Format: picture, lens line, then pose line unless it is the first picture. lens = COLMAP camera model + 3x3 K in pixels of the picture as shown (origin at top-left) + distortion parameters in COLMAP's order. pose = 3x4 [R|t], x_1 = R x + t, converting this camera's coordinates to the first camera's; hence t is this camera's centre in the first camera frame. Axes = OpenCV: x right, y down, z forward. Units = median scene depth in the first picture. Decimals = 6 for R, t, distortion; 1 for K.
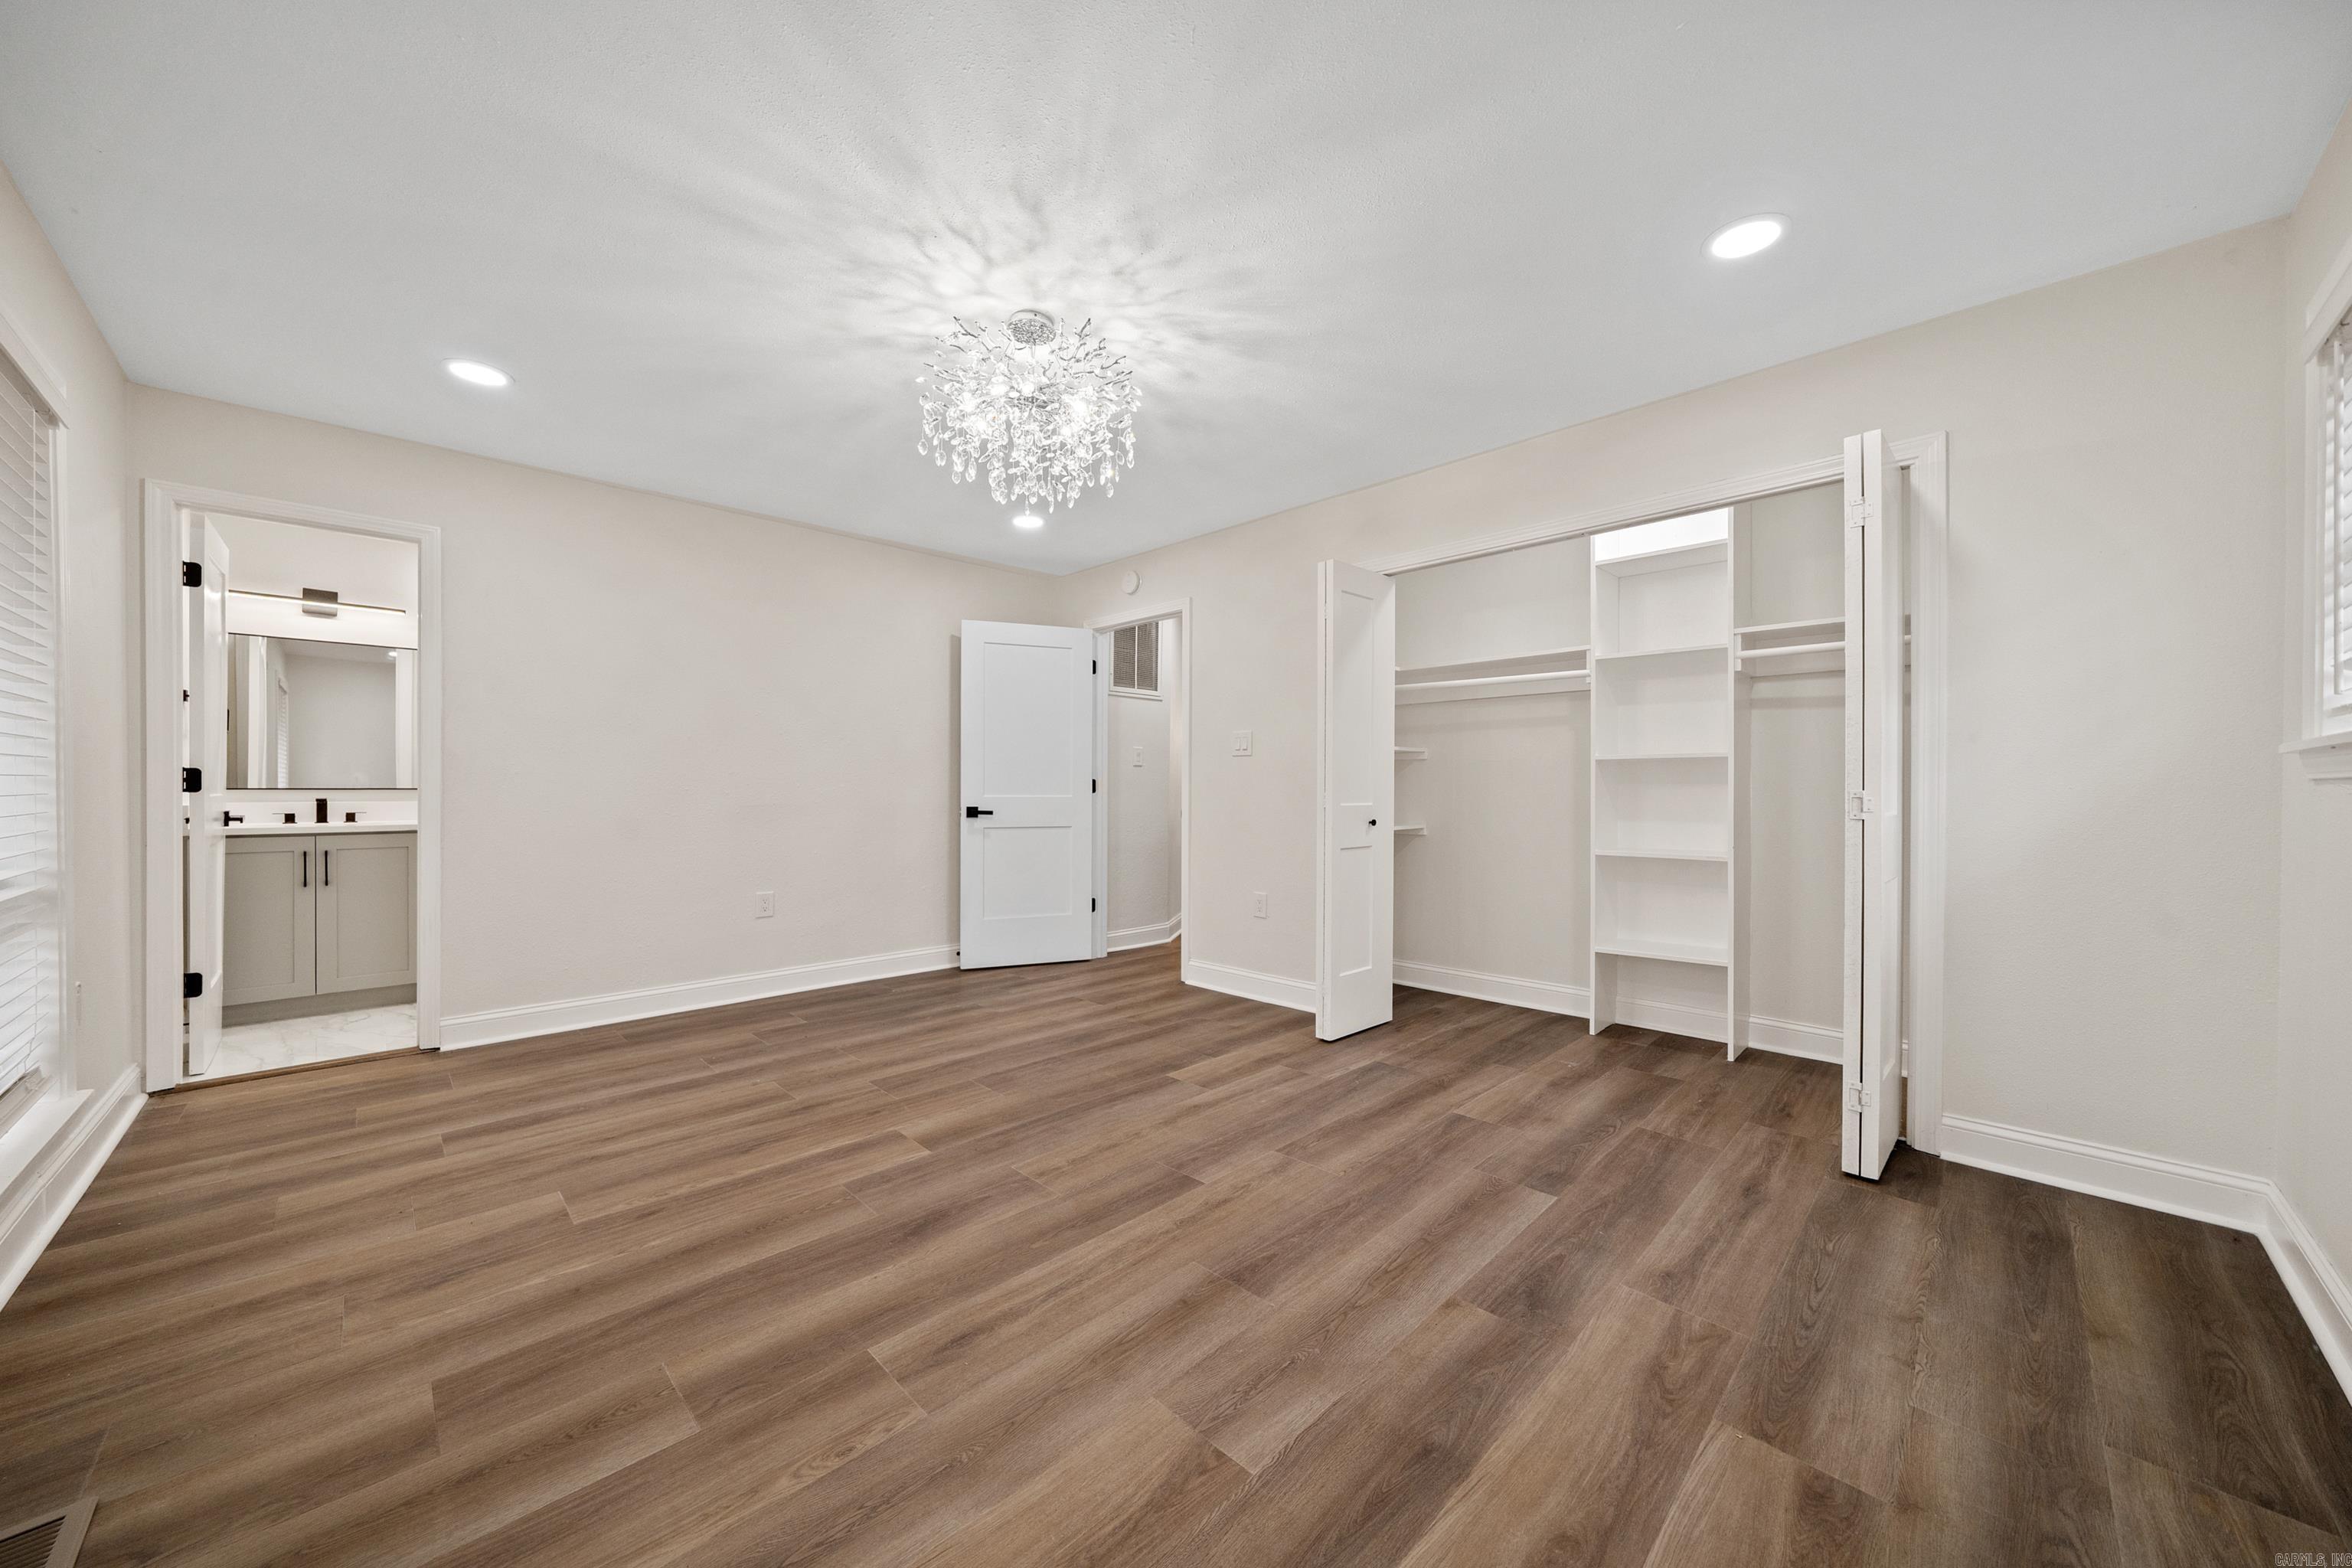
lens RADIAL K [[822.3, 0, 1177.2], [0, 822.3, 791.9], [0, 0, 1]] dist [-0.000730, -0.000097]
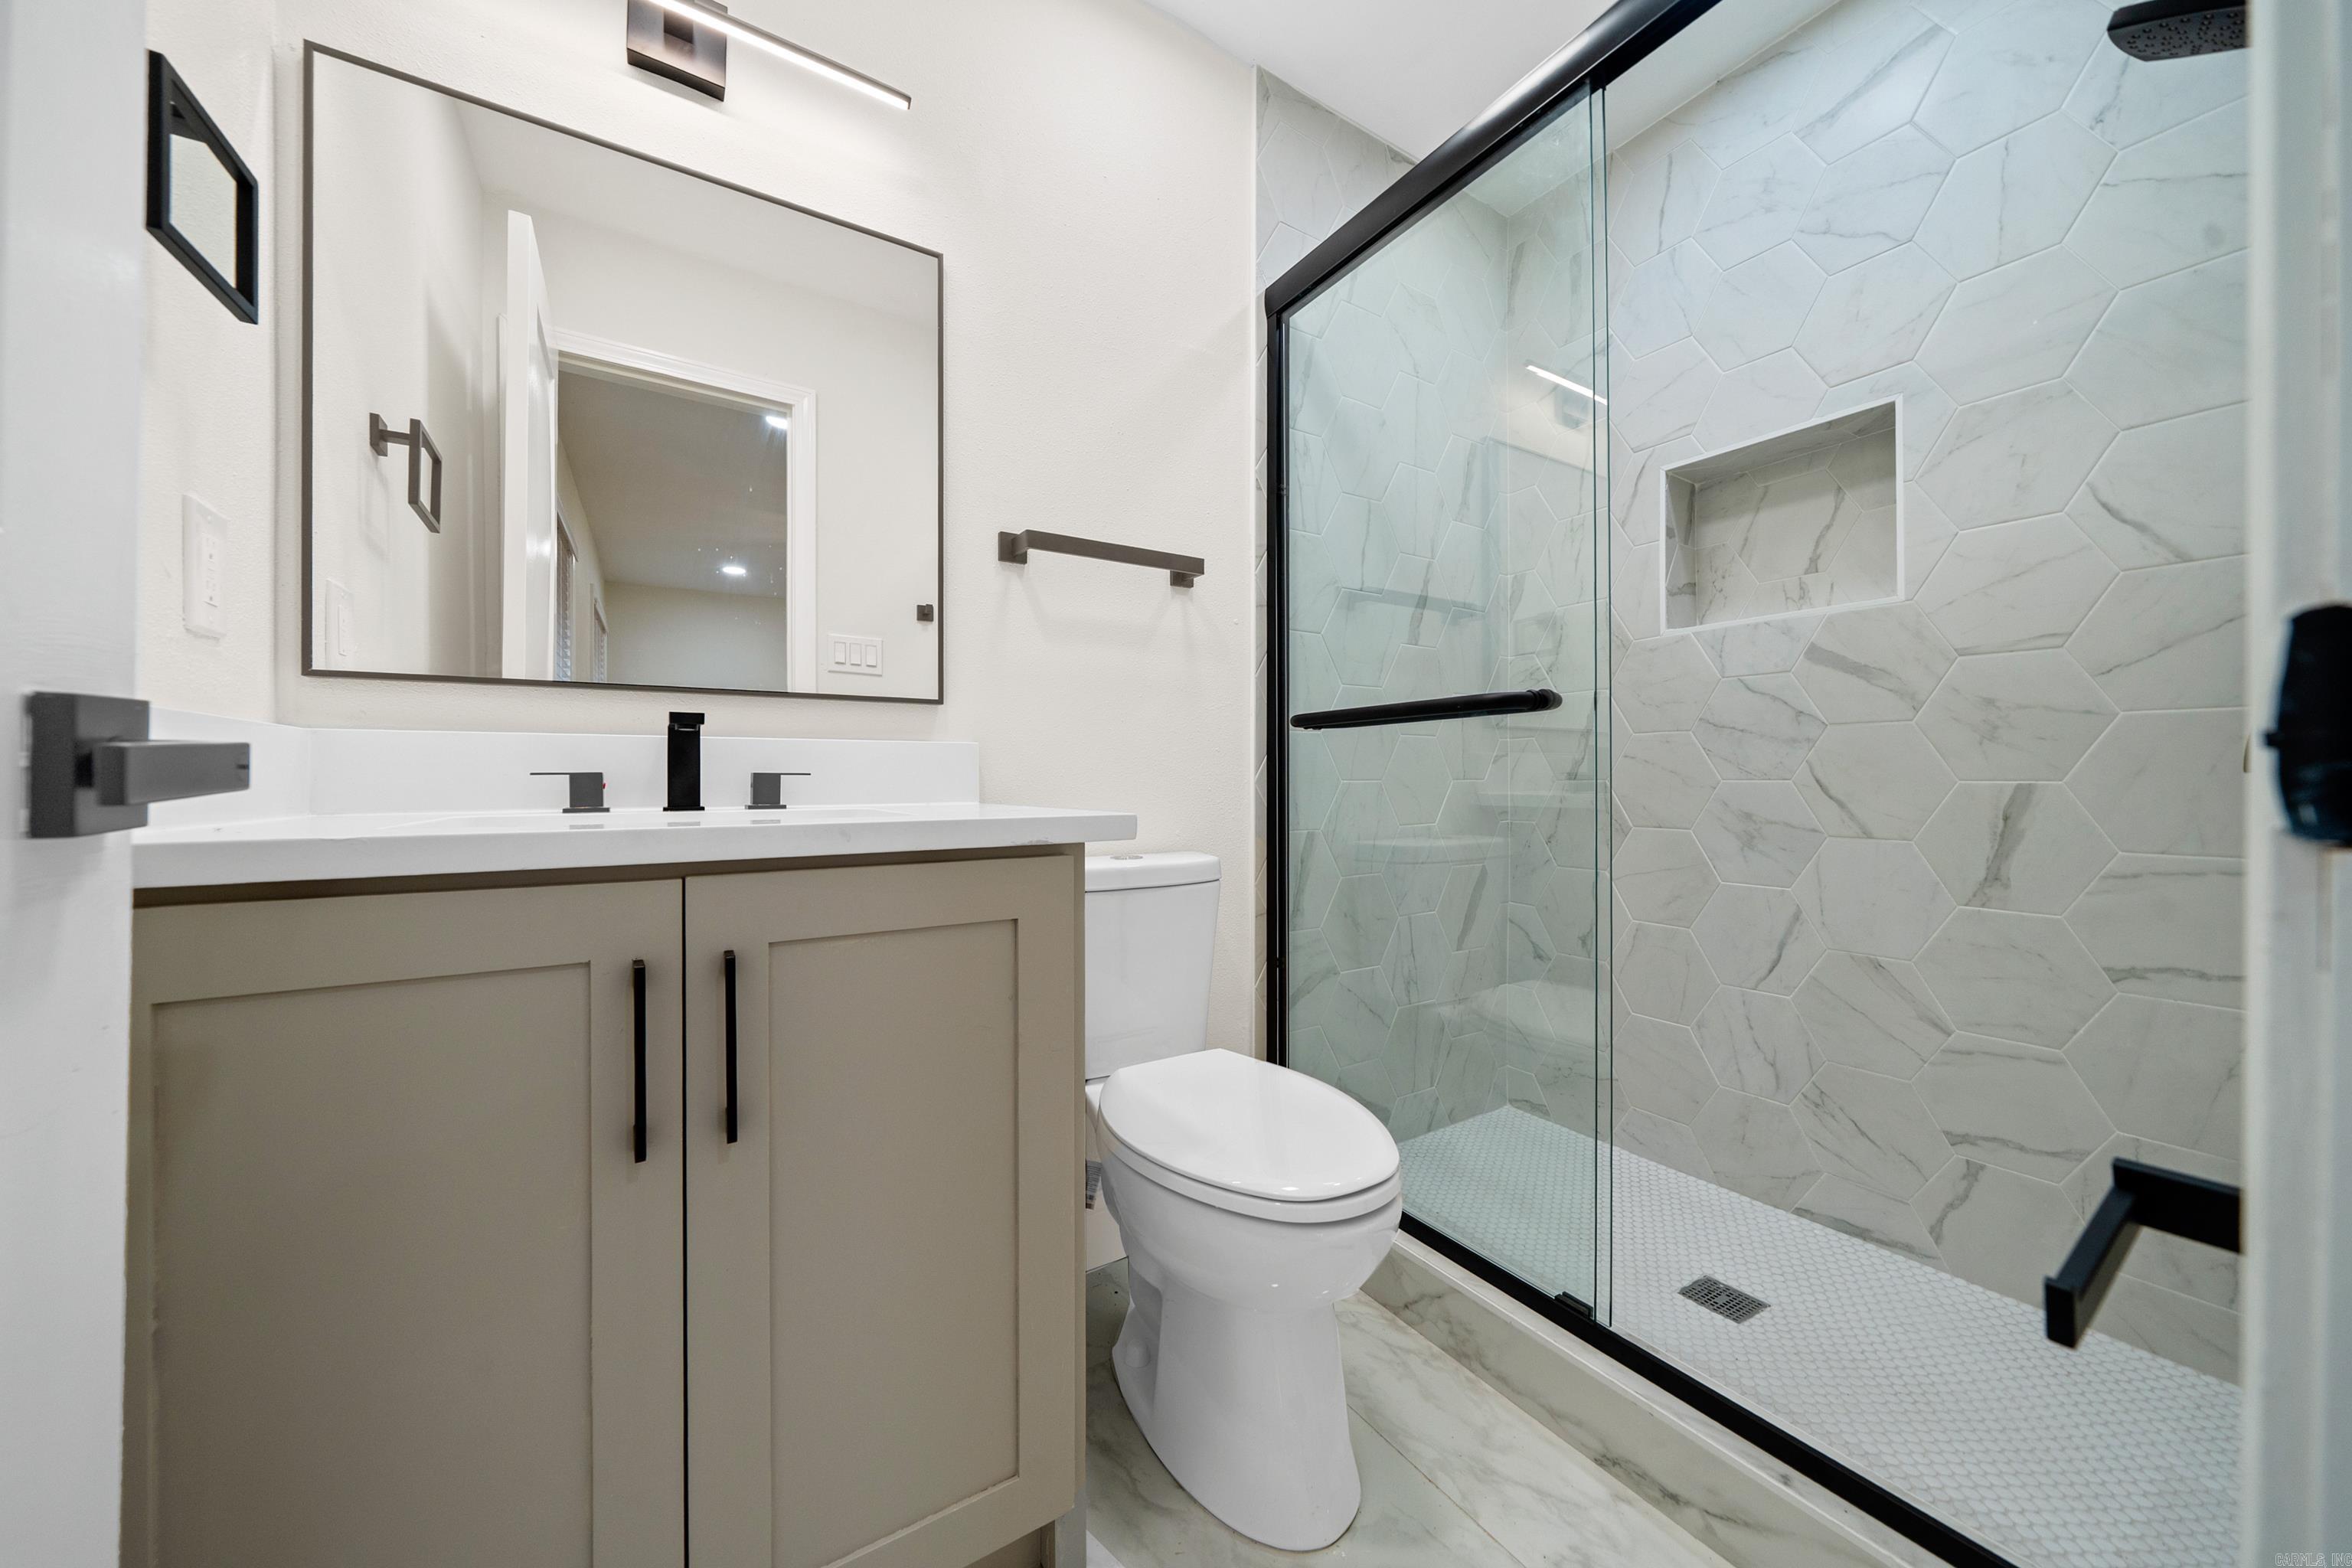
lens RADIAL K [[822.3, 0, 1180.8], [0, 822.3, 780.8], [0, 0, 1]] dist [-0.000730, -0.000097]
pose [[0.977969, 0.001138, -0.208749, -0.839079], [-0.002019, 0.999990, -0.004009, 0.029013], [0.208742, 0.004342, 0.977961, 0.783534]]
